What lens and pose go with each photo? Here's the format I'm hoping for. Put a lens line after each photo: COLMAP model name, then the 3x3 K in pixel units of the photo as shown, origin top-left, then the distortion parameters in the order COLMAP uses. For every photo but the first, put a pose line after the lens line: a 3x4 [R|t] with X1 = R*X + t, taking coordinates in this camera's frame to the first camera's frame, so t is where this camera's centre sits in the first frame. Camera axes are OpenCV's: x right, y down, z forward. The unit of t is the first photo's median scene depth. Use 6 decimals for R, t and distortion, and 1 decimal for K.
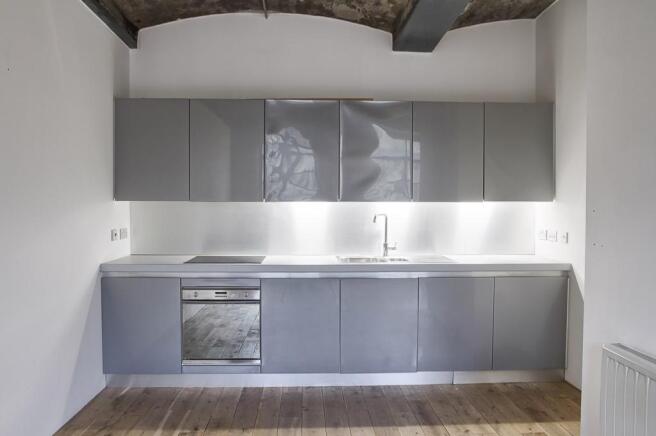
lens RADIAL K [[499.9, 0, 328.0], [0, 499.9, 218.0], [0, 0, 1]] dist [-0.095107, 0.085108]
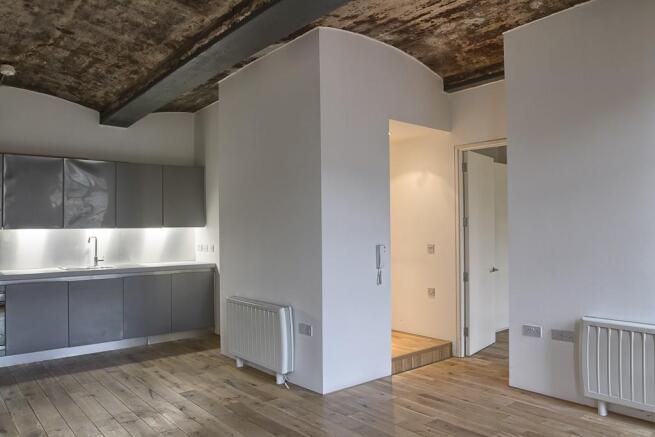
lens RADIAL K [[499.2, 0, 327.5], [0, 499.2, 218.5], [0, 0, 1]] dist [-0.095107, 0.085108]
pose [[0.794572, 0.000645, 0.607170, -0.225911], [0.029872, 0.998747, -0.040153, 0.017024], [-0.606435, 0.050042, 0.793557, -0.570139]]
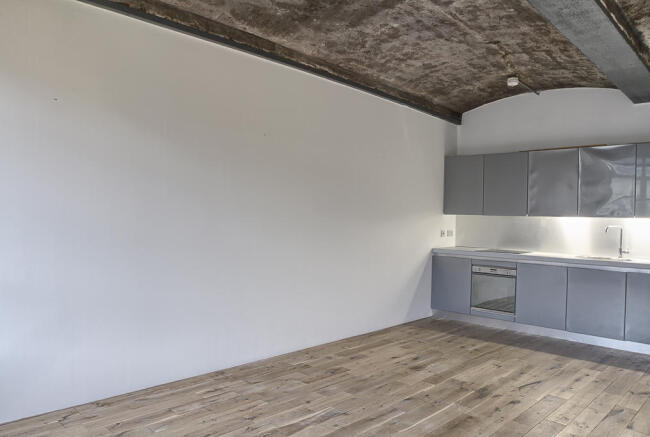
lens RADIAL K [[492.6, 0, 325.0], [0, 492.6, 218.5], [0, 0, 1]] dist [-0.001816, -0.000933]
pose [[0.685207, 0.016986, -0.728151, 0.567490], [-0.037855, 0.999207, -0.012314, 0.018096], [0.727364, 0.036002, 0.685306, -0.531641]]
